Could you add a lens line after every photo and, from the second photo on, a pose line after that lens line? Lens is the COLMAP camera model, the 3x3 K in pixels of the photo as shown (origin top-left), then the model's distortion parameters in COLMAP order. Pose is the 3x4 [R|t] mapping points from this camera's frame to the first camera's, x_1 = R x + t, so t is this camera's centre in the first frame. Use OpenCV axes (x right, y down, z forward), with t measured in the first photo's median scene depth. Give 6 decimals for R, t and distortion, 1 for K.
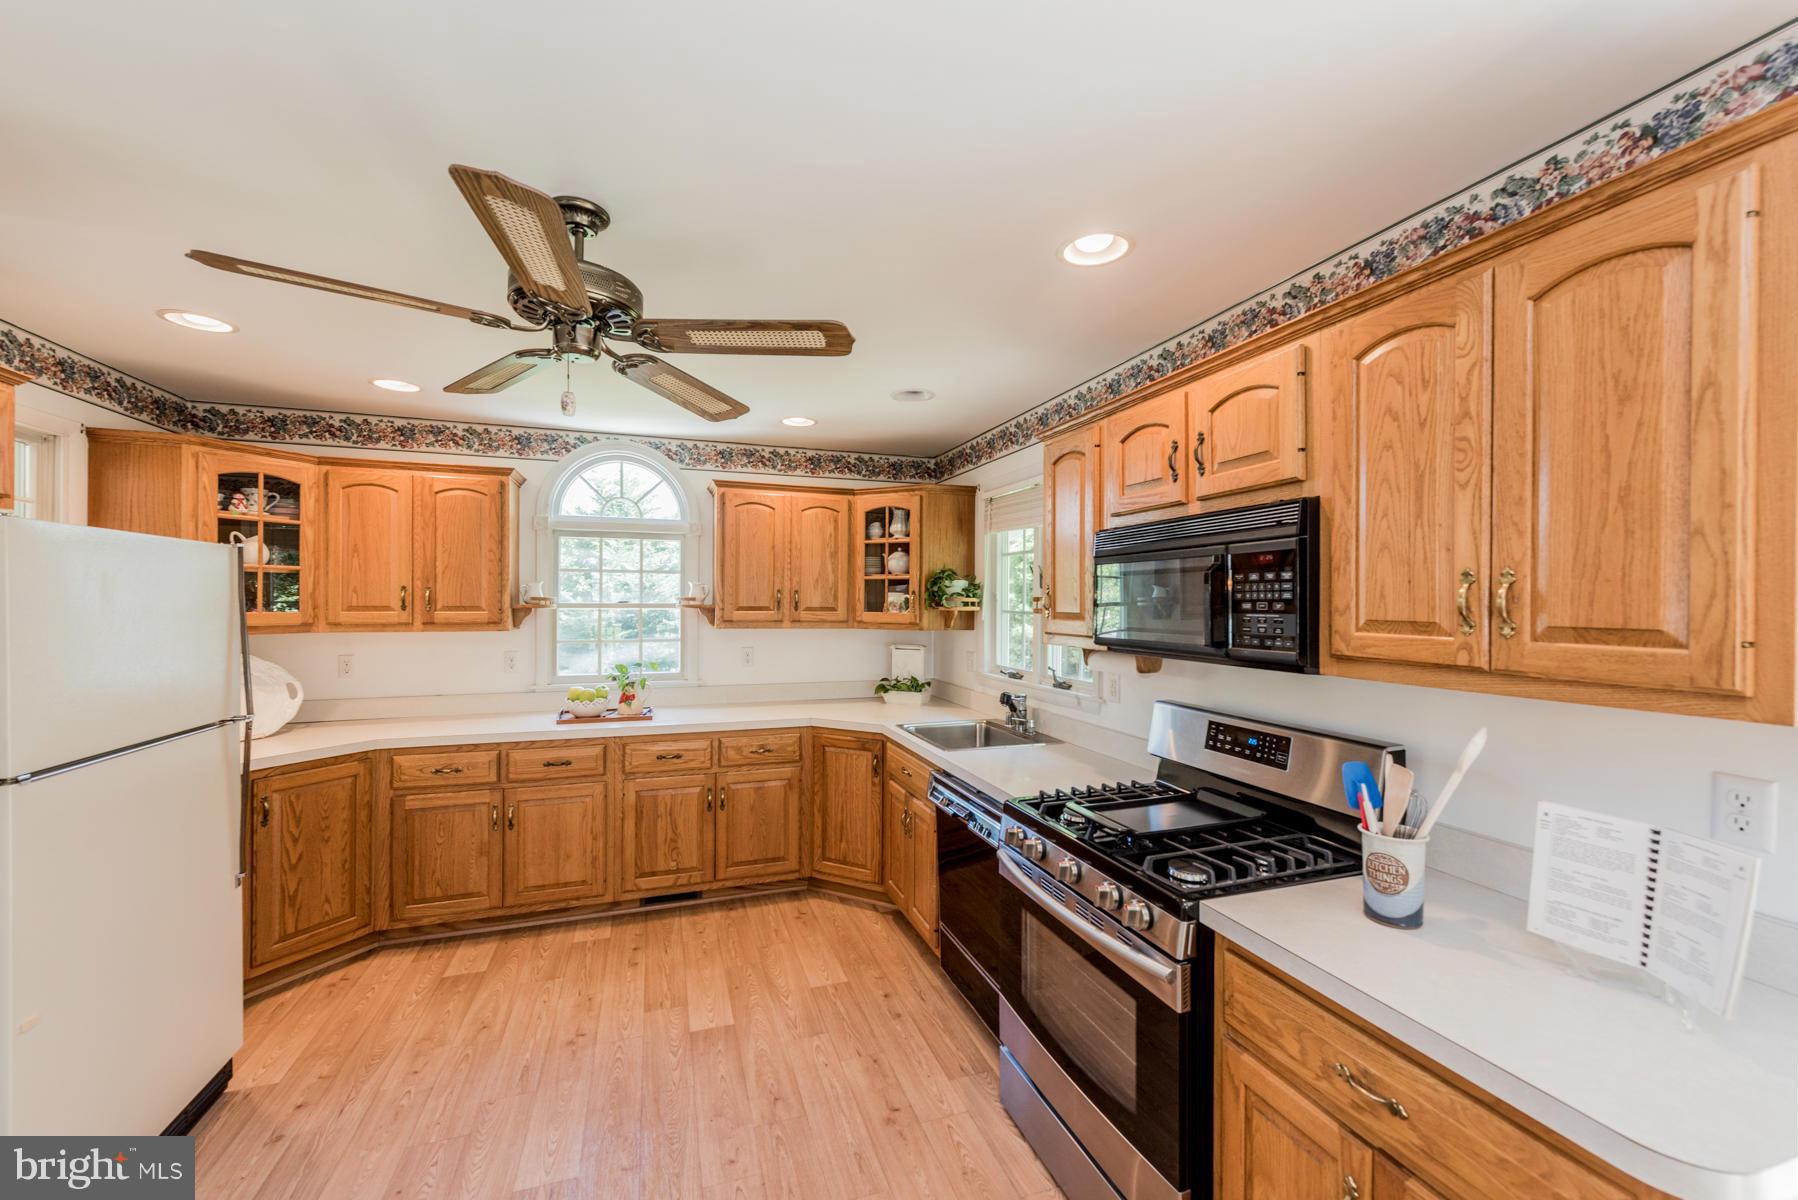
lens RADIAL K [[703.5, 0, 892.1], [0, 703.5, 603.8], [0, 0, 1]] dist [0.021131, -0.005428]
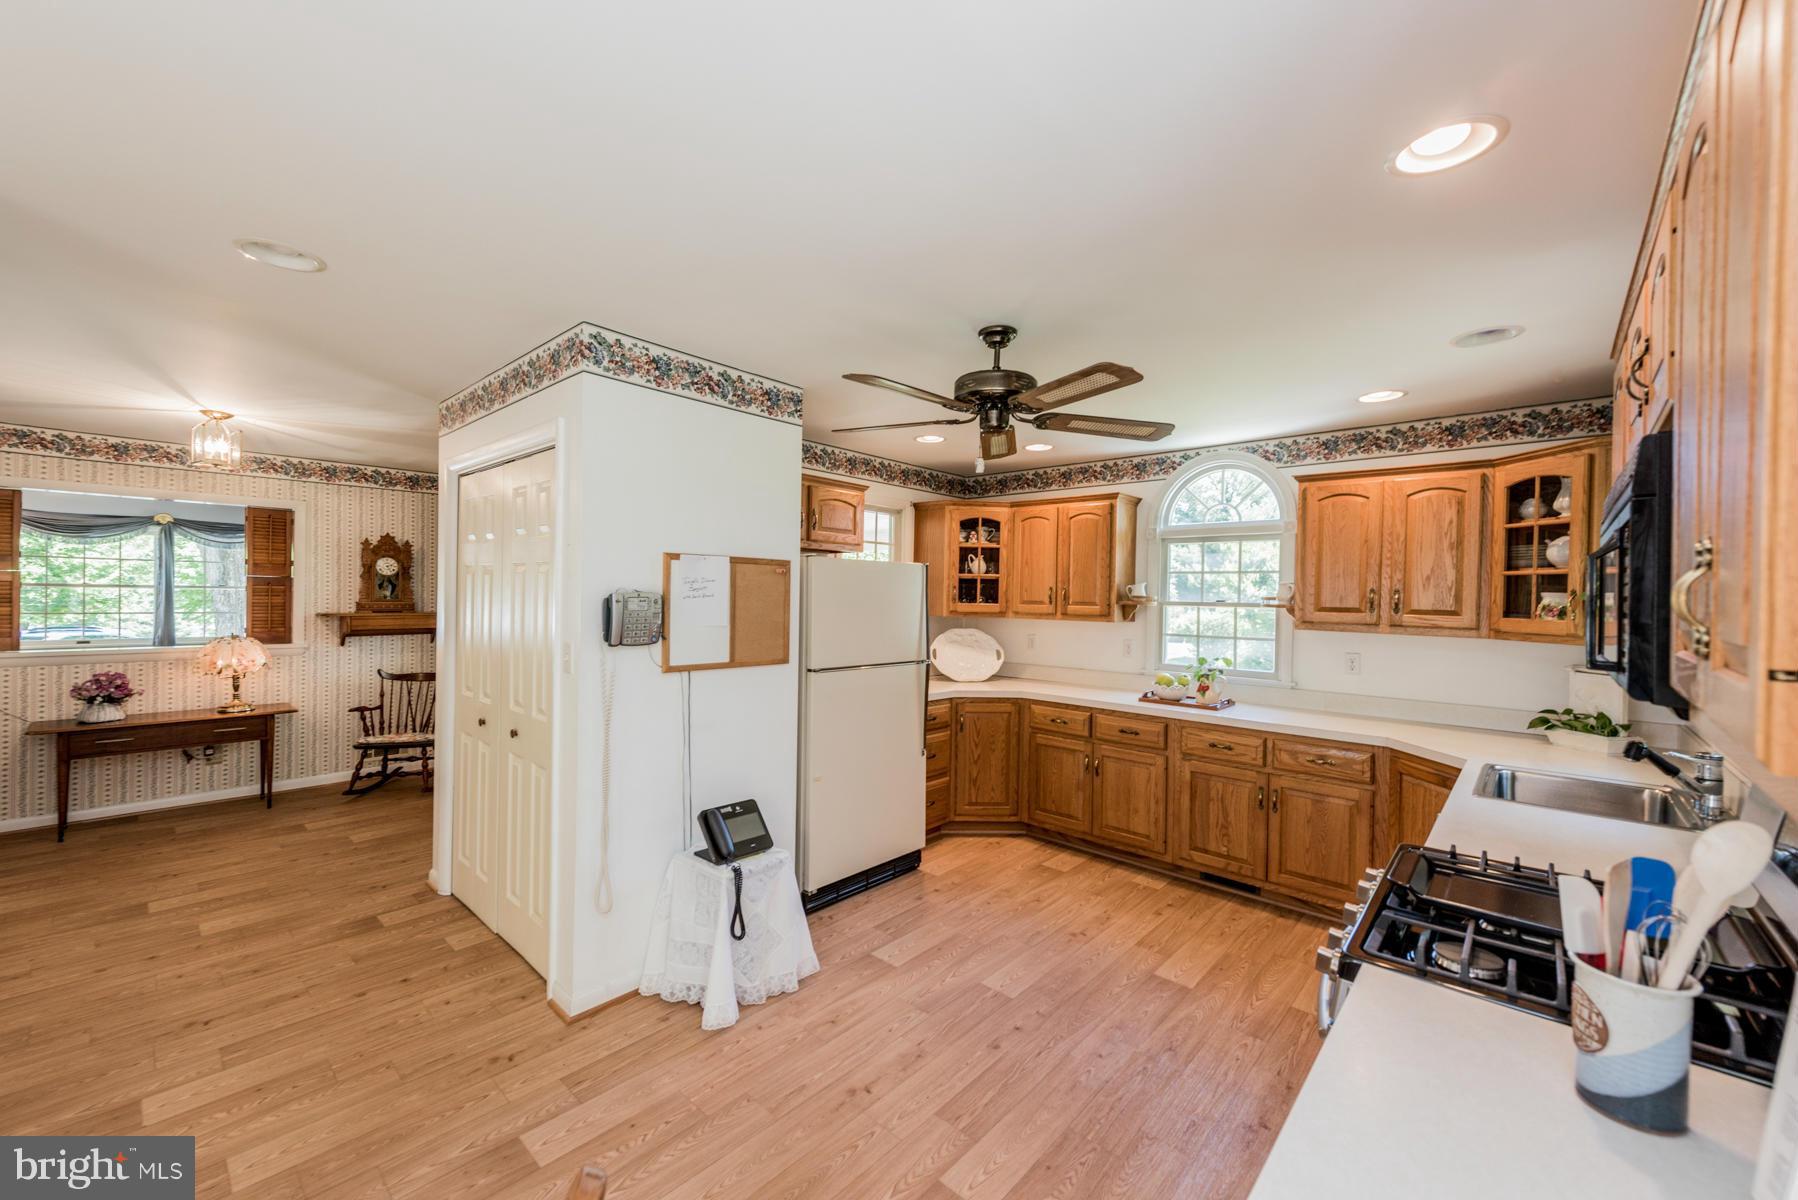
lens RADIAL K [[703.5, 0, 892.1], [0, 703.5, 603.8], [0, 0, 1]] dist [0.021131, -0.005428]
pose [[0.484284, 0.015773, -0.874769, 0.373610], [-0.018952, 0.999792, 0.007535, 0.003626], [0.874706, 0.012929, 0.484482, 0.049855]]
